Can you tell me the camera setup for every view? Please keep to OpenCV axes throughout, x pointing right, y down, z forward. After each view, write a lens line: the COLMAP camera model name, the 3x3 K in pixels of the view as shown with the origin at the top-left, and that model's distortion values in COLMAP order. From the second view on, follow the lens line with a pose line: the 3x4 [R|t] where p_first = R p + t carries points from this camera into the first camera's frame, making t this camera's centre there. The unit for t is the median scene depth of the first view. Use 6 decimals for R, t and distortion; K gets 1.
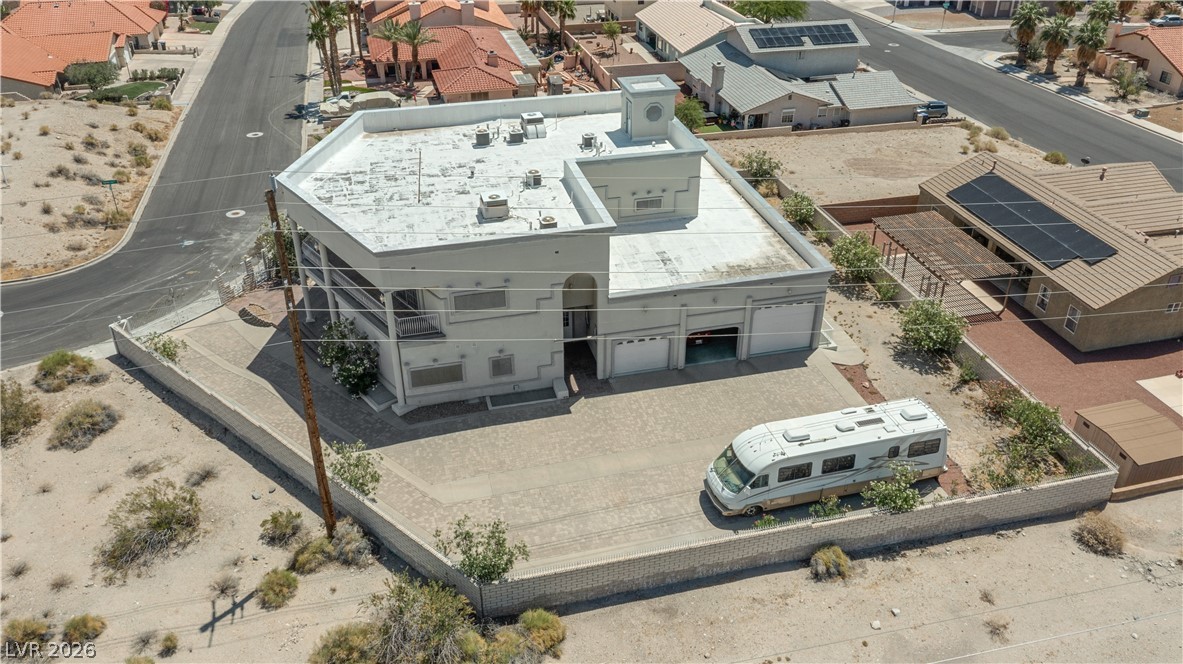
lens RADIAL K [[942.1, 0, 591.5], [0, 942.1, 332.0], [0, 0, 1]] dist [-0.014851, 0.001951]
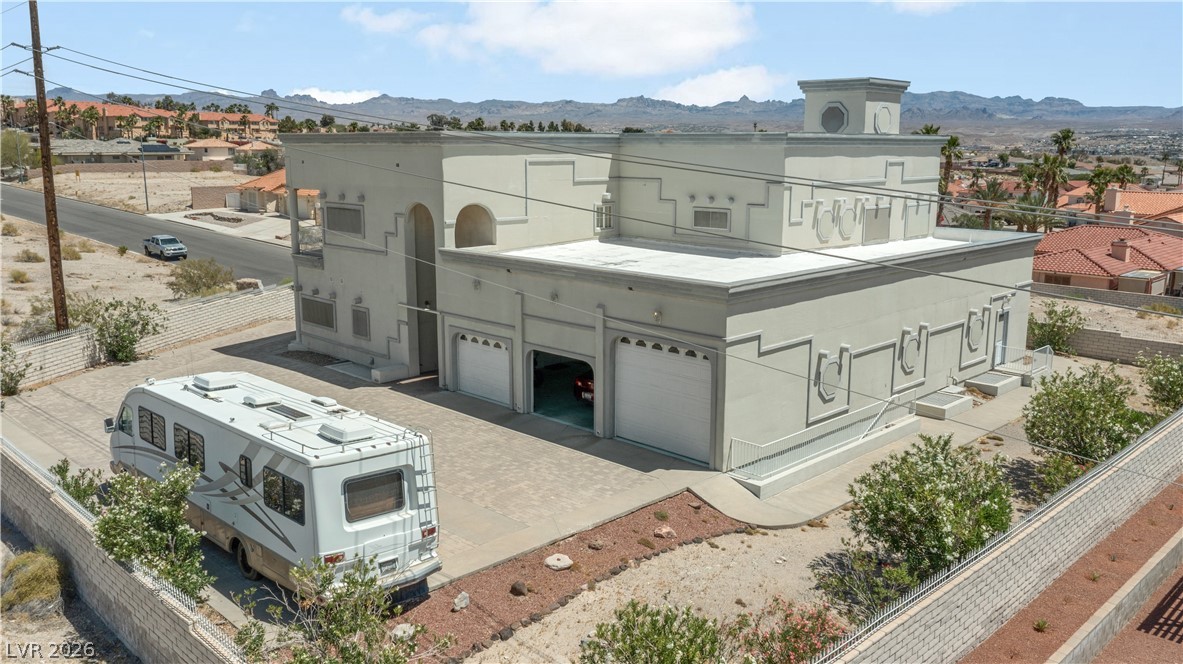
lens RADIAL K [[945.1, 0, 591.5], [0, 945.1, 332.0], [0, 0, 1]] dist [-0.011993, -0.000176]
pose [[0.512024, 0.171245, -0.841728, 0.641849], [-0.455575, 0.884886, -0.097102, 0.033409], [0.728205, 0.433189, 0.531098, 0.724014]]
